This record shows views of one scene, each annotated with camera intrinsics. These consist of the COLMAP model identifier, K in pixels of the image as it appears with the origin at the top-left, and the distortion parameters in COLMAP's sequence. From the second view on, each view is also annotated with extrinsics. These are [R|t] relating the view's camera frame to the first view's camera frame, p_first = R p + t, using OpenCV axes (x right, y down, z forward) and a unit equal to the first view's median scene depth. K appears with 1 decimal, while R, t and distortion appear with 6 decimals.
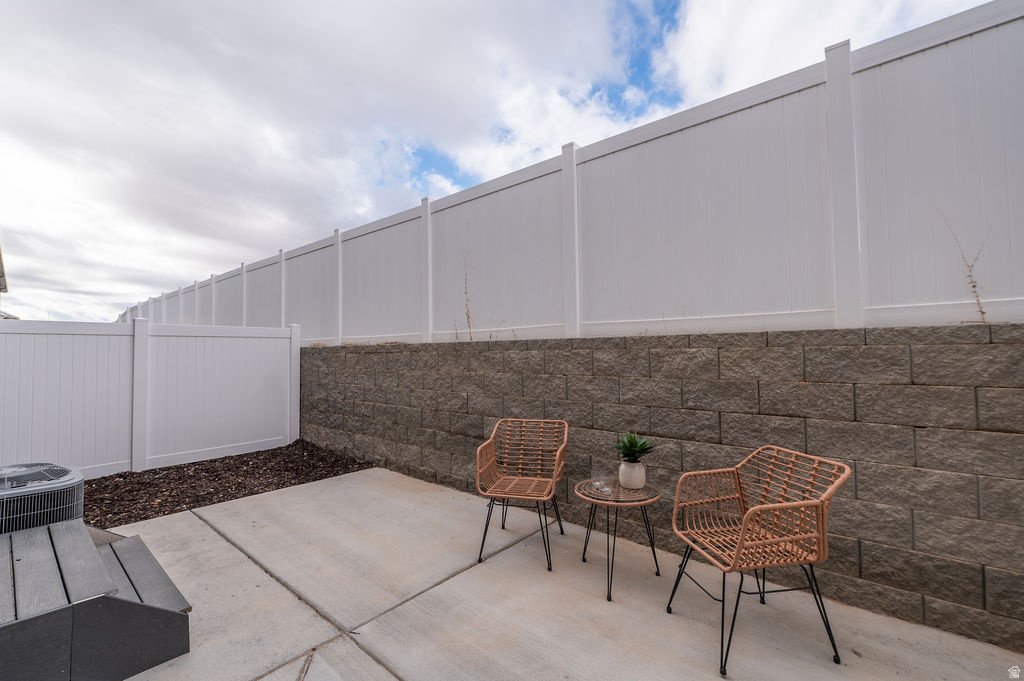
lens RADIAL K [[443.6, 0, 512.0], [0, 443.6, 340.5], [0, 0, 1]] dist [-0.019103, -0.000253]
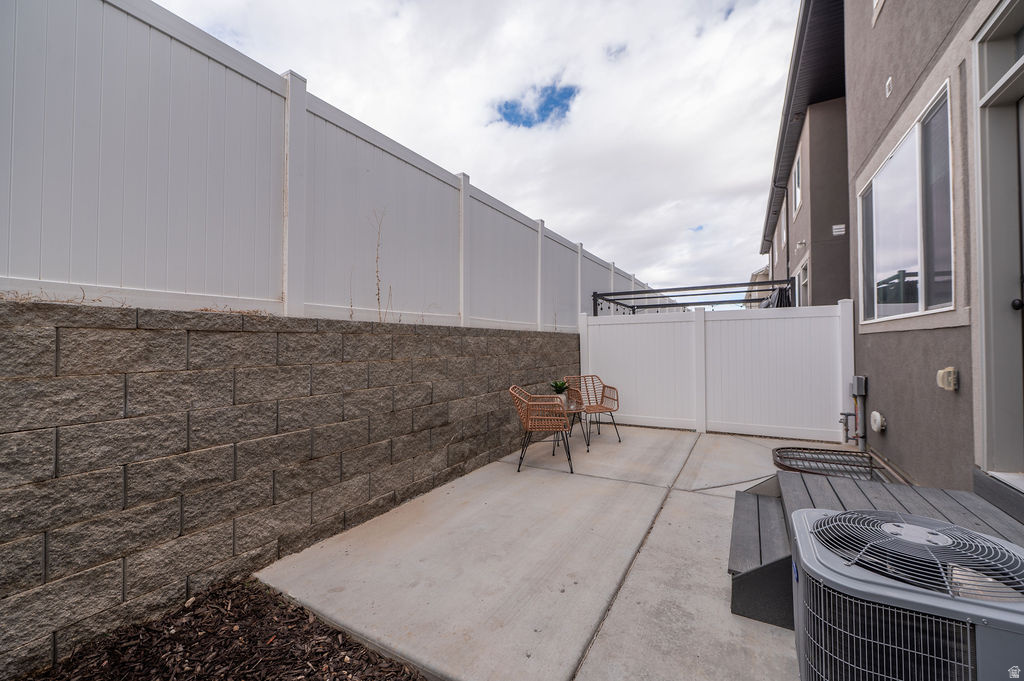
lens RADIAL K [[443.6, 0, 512.0], [0, 443.6, 340.5], [0, 0, 1]] dist [-0.019103, -0.000253]
pose [[-0.221700, 0.018974, 0.974930, -0.985712], [-0.019511, 0.999524, -0.023890, 0.050835], [-0.974920, -0.024319, -0.221224, 0.998438]]
